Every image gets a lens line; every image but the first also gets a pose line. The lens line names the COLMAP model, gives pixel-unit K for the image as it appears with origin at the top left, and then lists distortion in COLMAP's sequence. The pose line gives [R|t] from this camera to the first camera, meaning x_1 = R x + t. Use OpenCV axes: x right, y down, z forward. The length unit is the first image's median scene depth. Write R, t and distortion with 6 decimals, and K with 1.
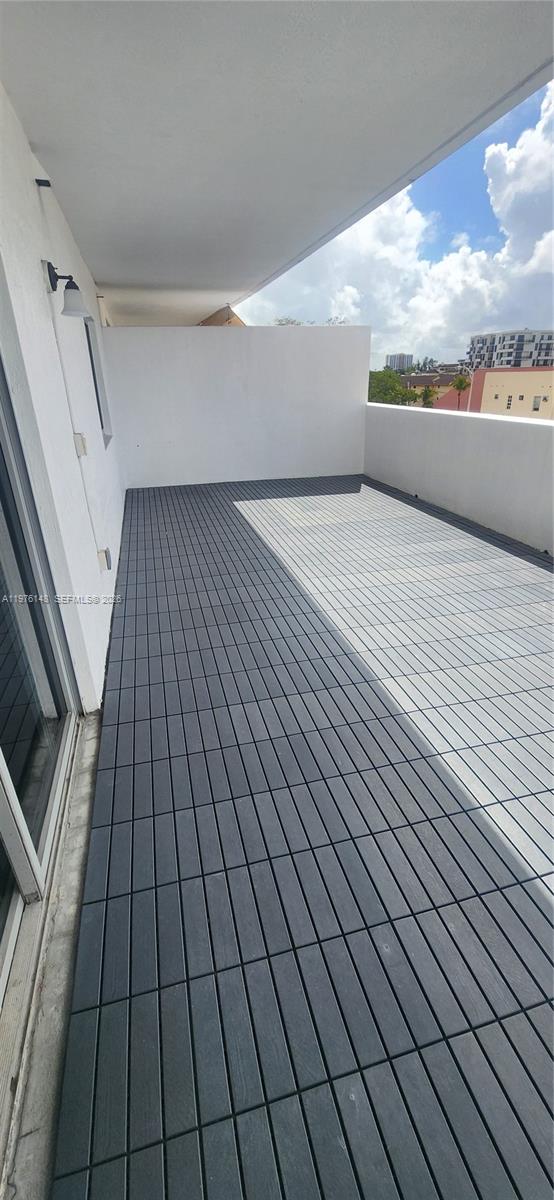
lens RADIAL K [[487.2, 0, 282.8], [0, 487.2, 606.9], [0, 0, 1]] dist [-0.000260, -0.000491]
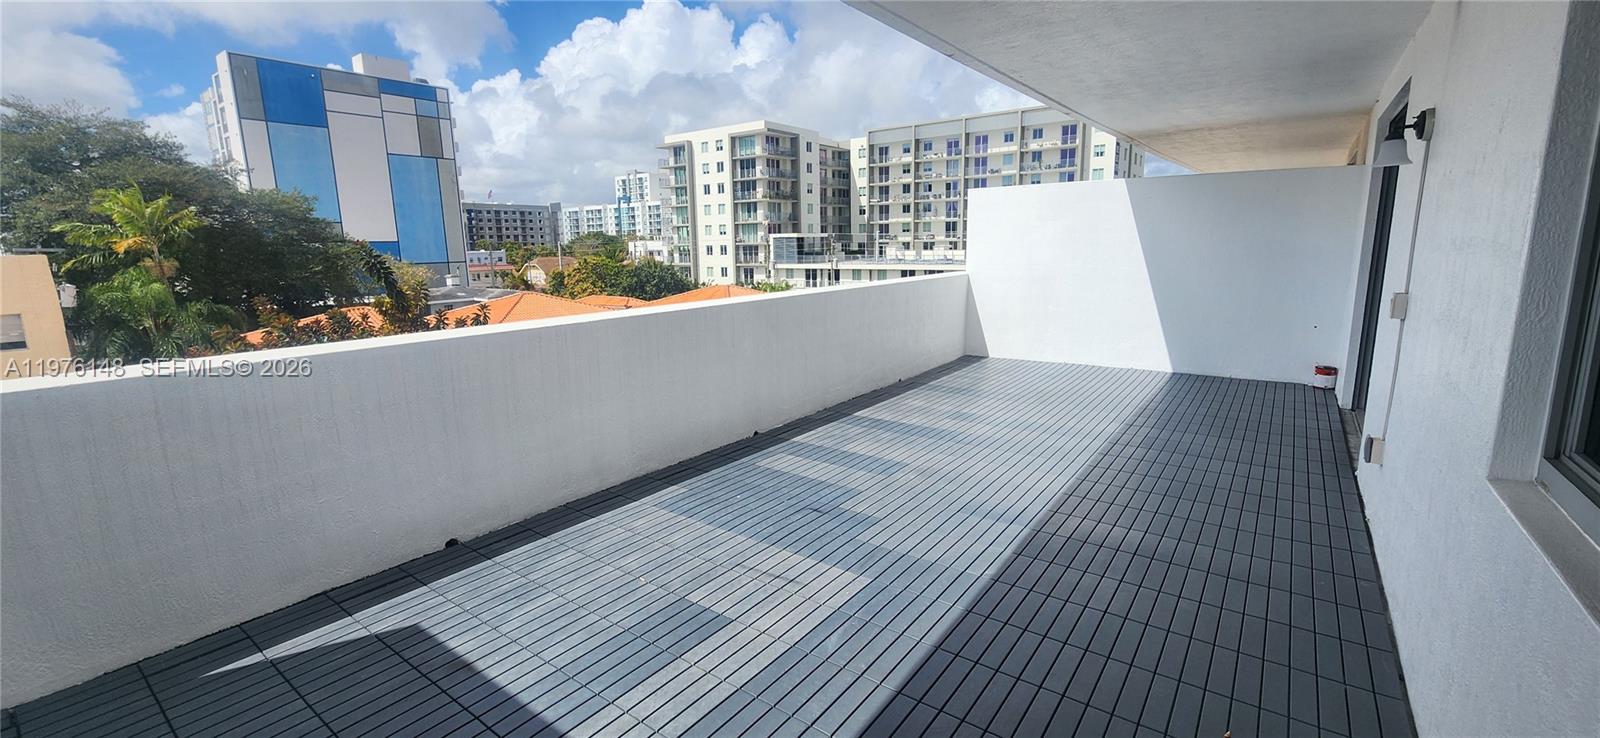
lens RADIAL K [[649.6, 0, 807.3], [0, 649.6, 357.0], [0, 0, 1]] dist [-0.000260, -0.000491]
pose [[-0.621599, -0.106263, 0.776095, -0.397981], [0.361296, 0.840188, 0.404412, -0.643784], [-0.695040, 0.531782, -0.483868, 1.374132]]
